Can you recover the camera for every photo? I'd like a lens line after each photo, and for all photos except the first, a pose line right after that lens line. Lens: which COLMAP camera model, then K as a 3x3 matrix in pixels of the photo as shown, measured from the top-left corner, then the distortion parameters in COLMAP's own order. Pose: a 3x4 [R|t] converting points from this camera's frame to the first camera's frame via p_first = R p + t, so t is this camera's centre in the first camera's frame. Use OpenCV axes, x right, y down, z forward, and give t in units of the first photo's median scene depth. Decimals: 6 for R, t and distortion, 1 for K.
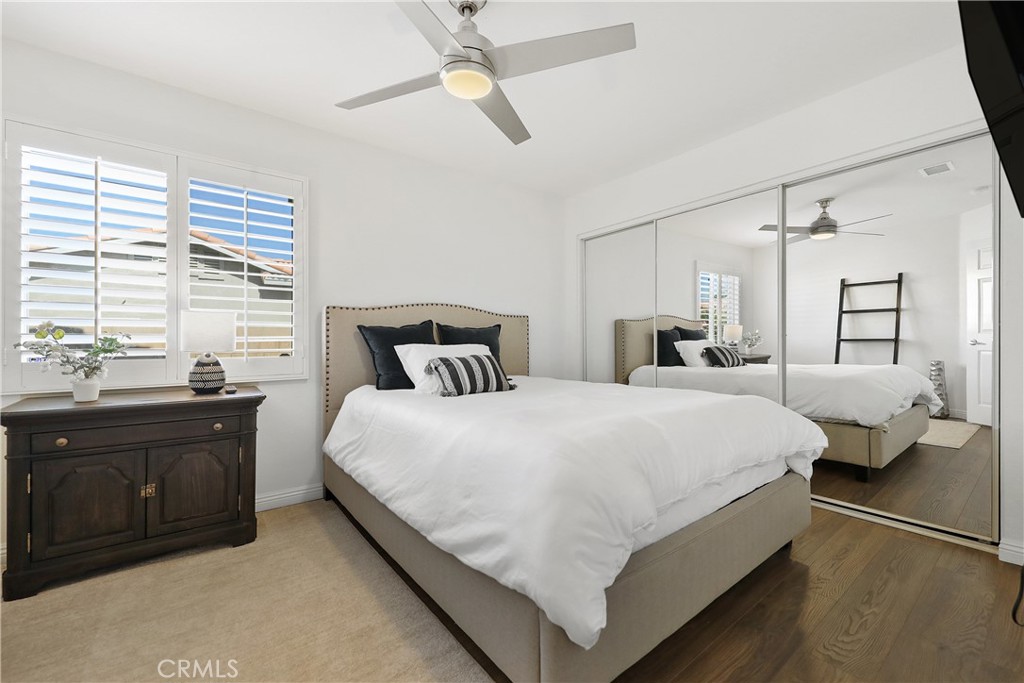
lens RADIAL K [[427.0, 0, 512.0], [0, 427.0, 341.5], [0, 0, 1]] dist [-0.000178, -0.000018]
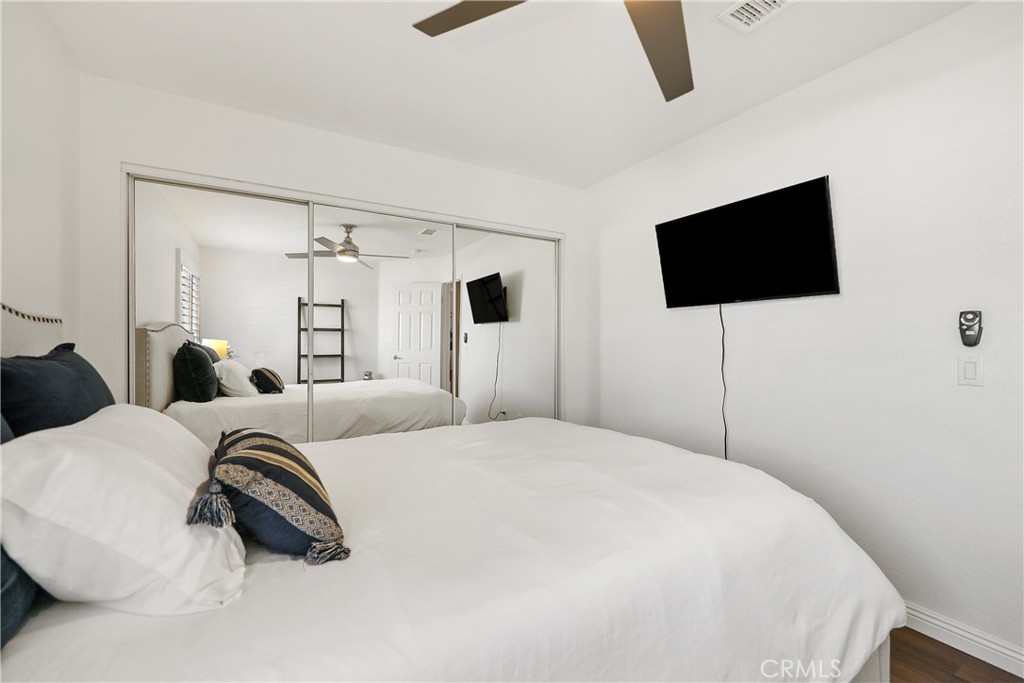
lens RADIAL K [[440.3, 0, 512.0], [0, 440.3, 341.5], [0, 0, 1]] dist [-0.029246, -0.000011]
pose [[0.135760, 0.019203, 0.990556, -0.243340], [0.006502, 0.999773, -0.020273, -0.016246], [-0.990720, 0.009193, 0.135604, 0.390464]]
